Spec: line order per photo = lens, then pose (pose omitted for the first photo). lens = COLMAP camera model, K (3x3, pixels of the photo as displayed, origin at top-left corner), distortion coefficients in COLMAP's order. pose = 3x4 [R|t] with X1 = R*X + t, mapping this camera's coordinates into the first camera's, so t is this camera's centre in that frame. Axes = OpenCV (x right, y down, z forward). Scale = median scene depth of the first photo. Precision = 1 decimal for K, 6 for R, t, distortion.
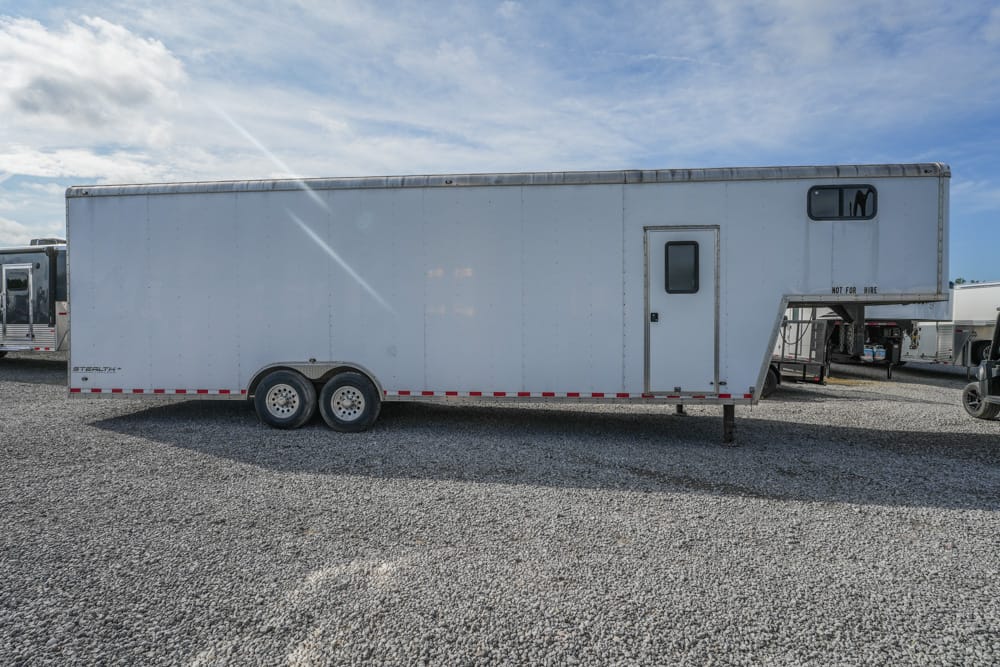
lens RADIAL K [[457.7, 0, 496.4], [0, 457.7, 342.1], [0, 0, 1]] dist [-0.015939, 0.002179]
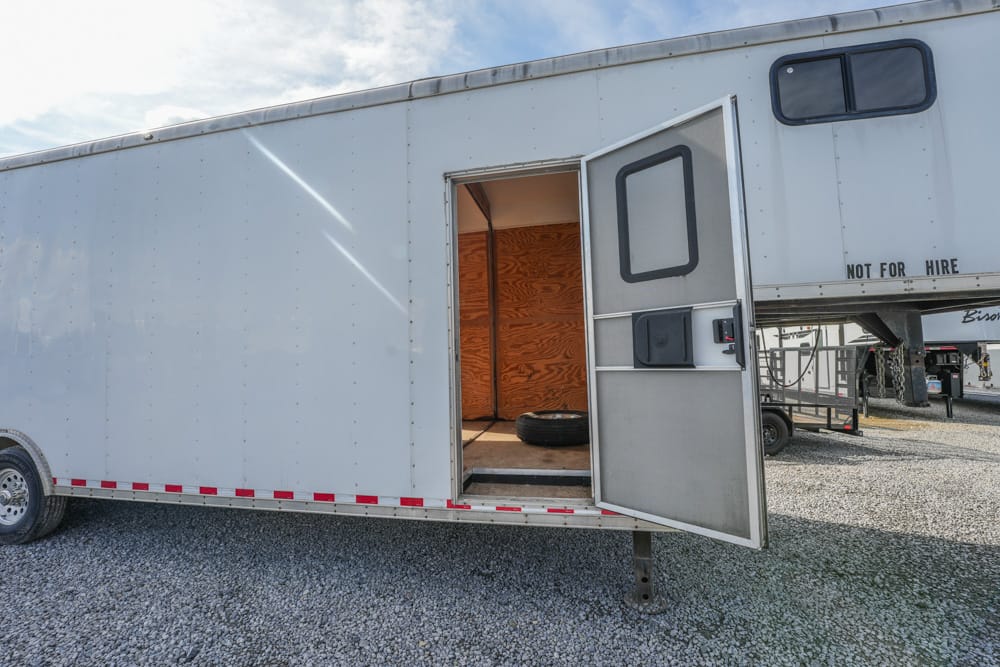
lens RADIAL K [[396.9, 0, 500.1], [0, 396.9, 342.7], [0, 0, 1]] dist [-0.016078, -0.000294]
pose [[0.992606, -0.029909, -0.117635, 0.230651], [0.019961, 0.996193, -0.084859, -0.009999], [0.119725, 0.081883, 0.989425, 0.302845]]
